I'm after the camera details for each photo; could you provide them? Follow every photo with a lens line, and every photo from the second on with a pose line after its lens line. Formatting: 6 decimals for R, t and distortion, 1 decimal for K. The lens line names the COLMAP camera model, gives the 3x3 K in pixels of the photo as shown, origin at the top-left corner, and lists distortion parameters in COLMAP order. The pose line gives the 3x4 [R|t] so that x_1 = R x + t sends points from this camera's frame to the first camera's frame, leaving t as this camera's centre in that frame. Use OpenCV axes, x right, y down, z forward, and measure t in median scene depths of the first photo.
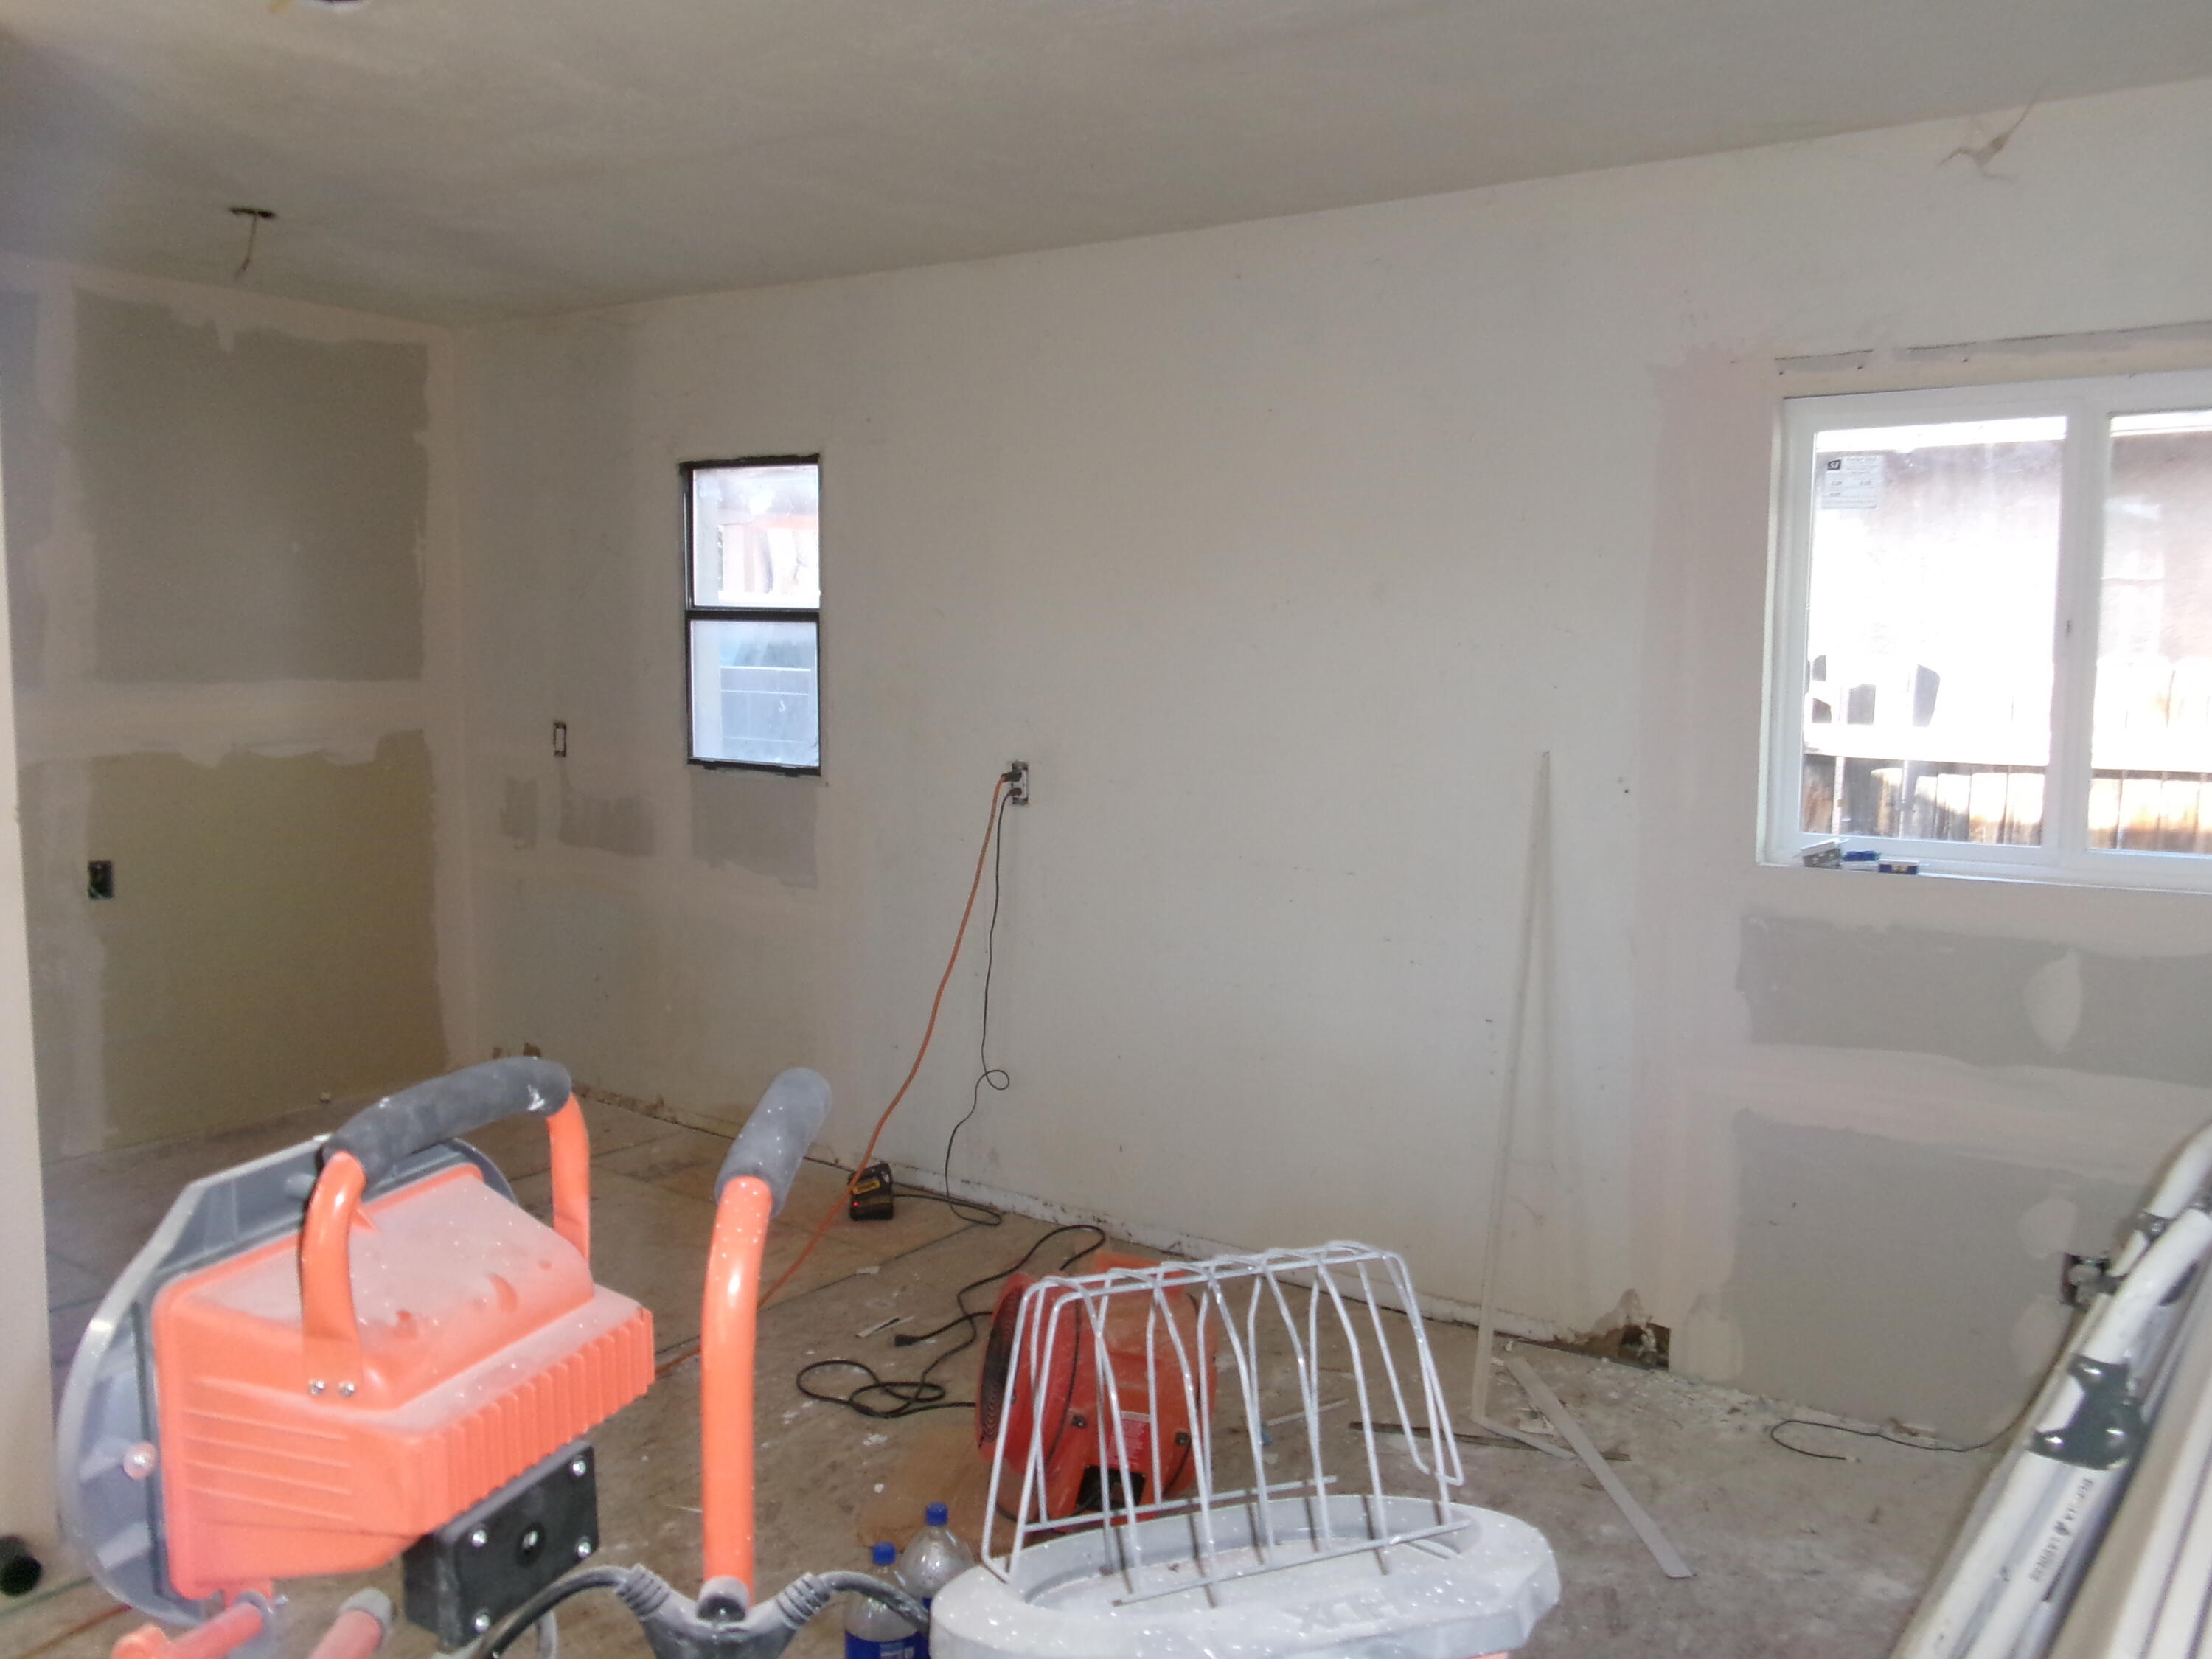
lens RADIAL K [[1807.4, 0, 1081.7], [0, 1807.4, 854.1], [0, 0, 1]] dist [-0.016016, 0.022221]
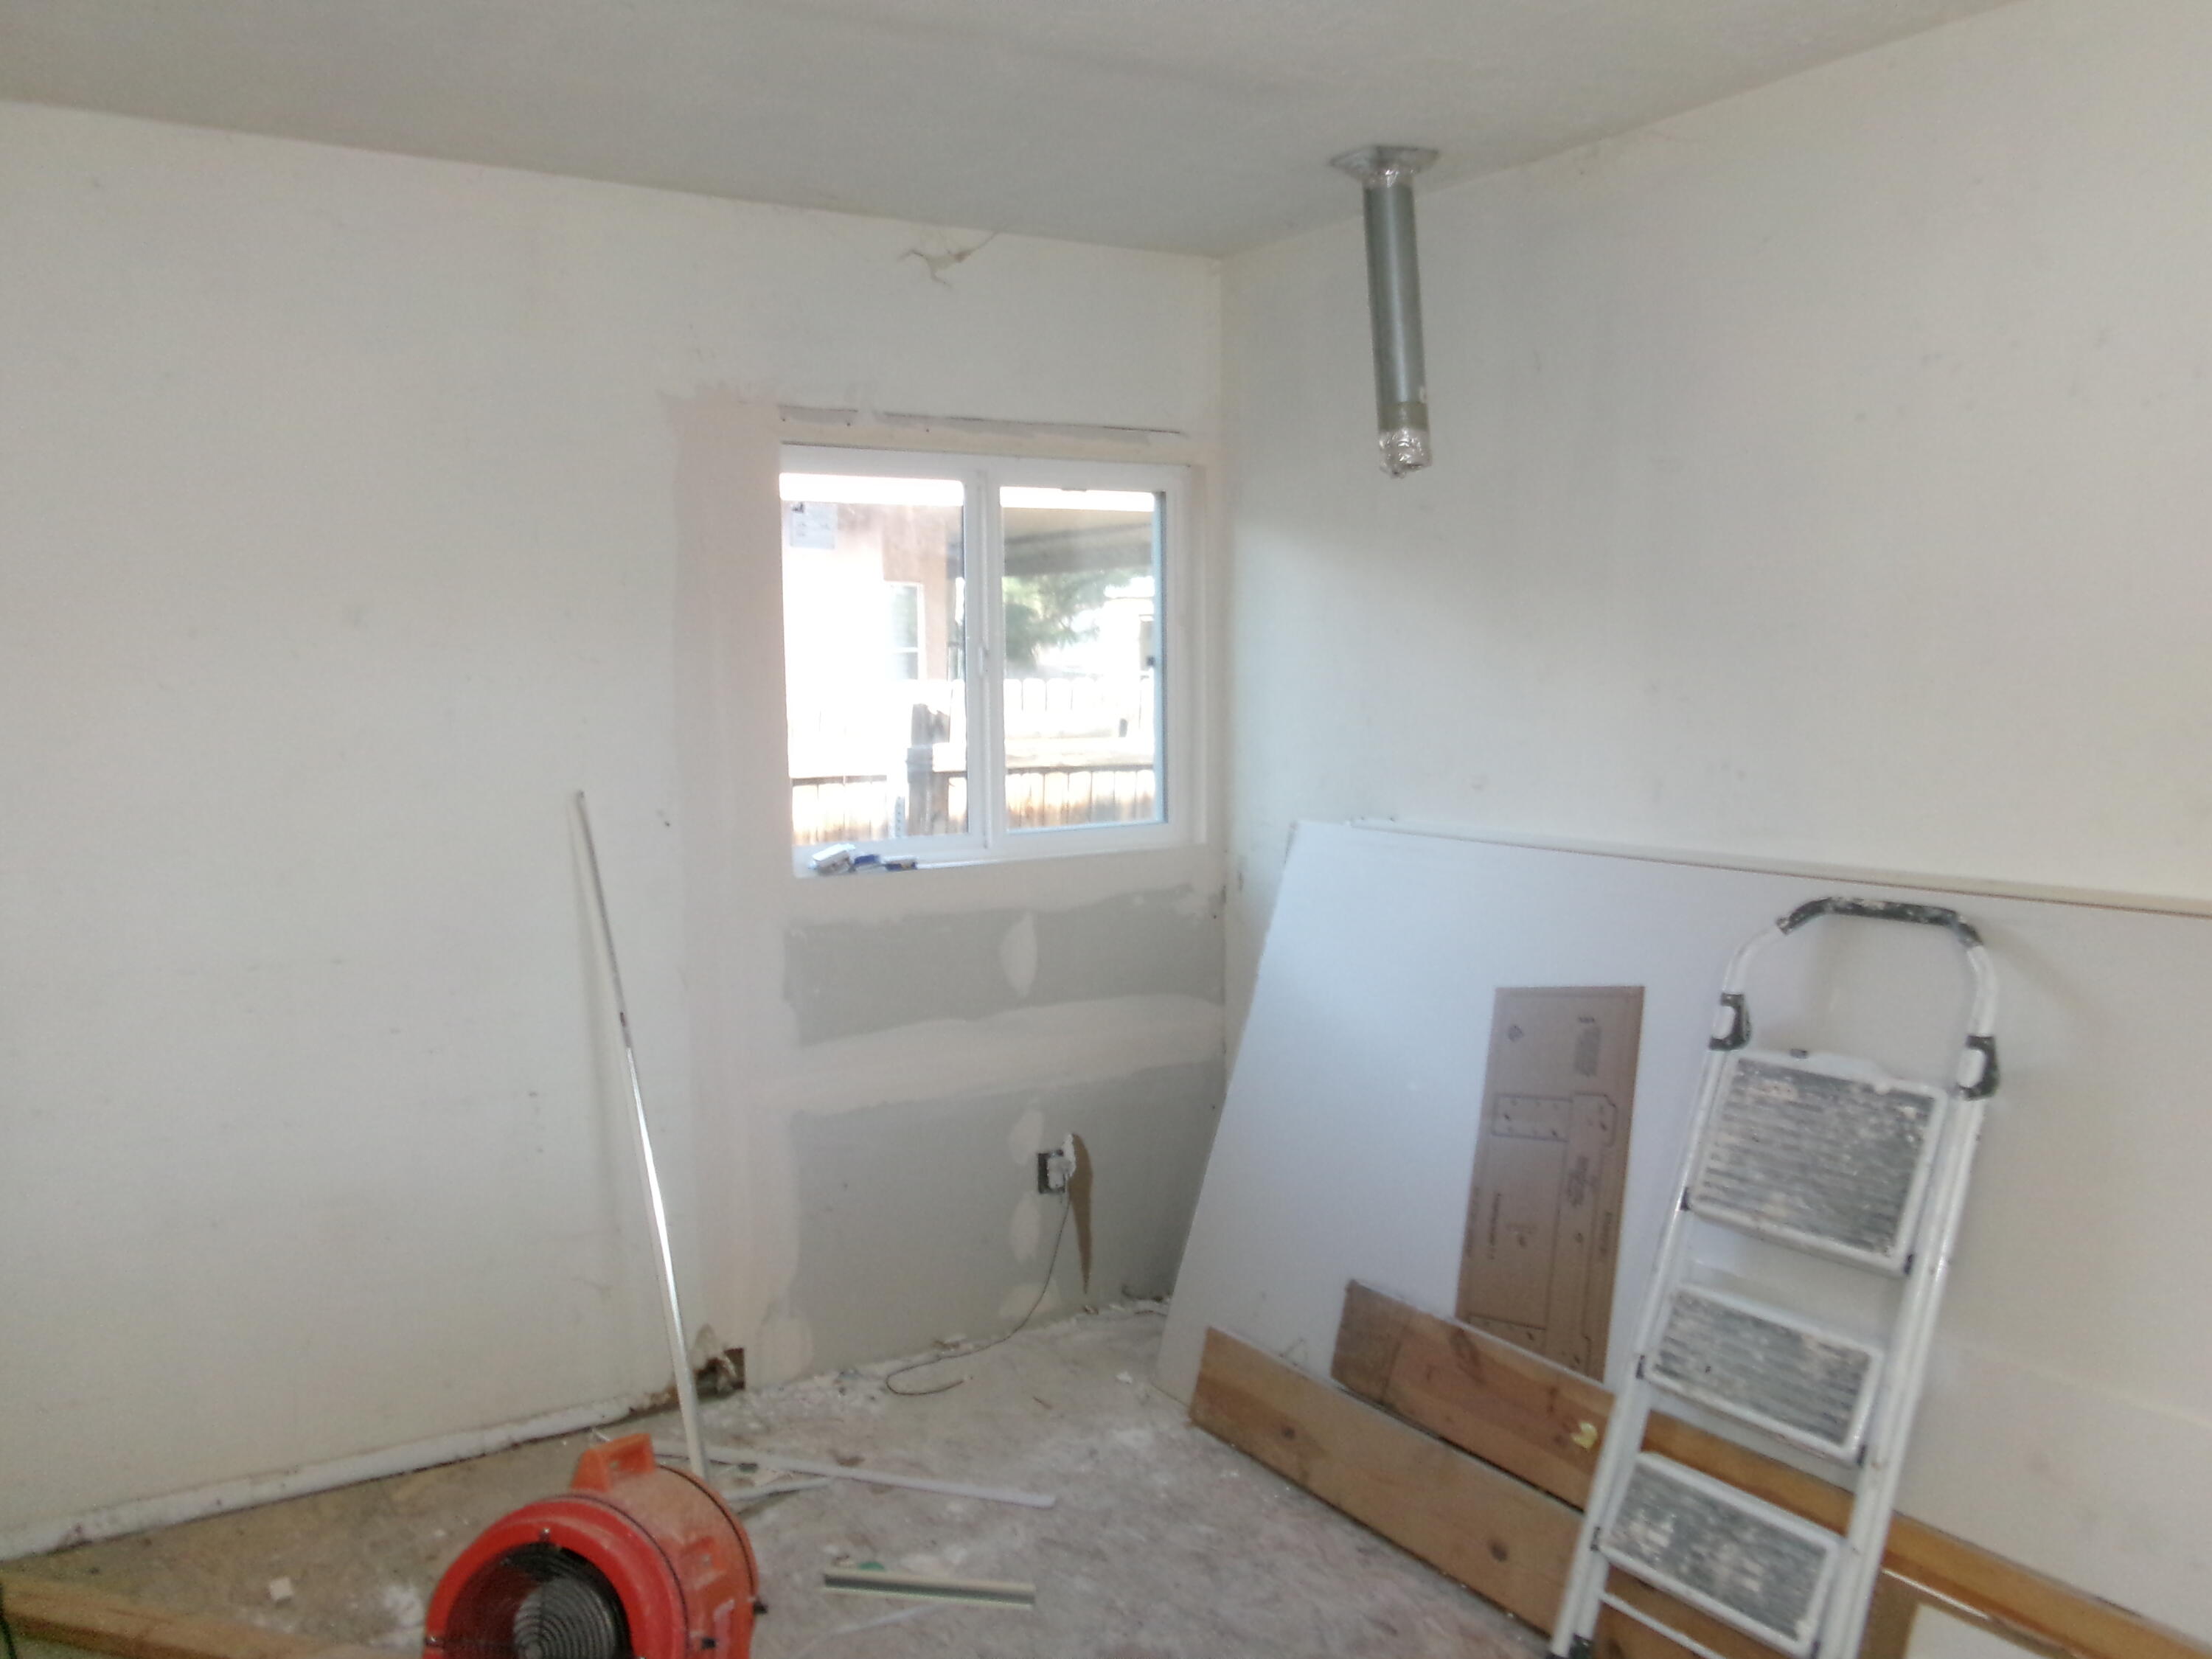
lens RADIAL K [[1807.4, 0, 1117.1], [0, 1807.4, 851.8], [0, 0, 1]] dist [-0.016016, 0.022221]
pose [[0.380315, -0.098543, 0.919592, -0.545090], [0.126514, 0.990504, 0.053820, -0.044445], [-0.916163, 0.095872, 0.389170, 0.422613]]
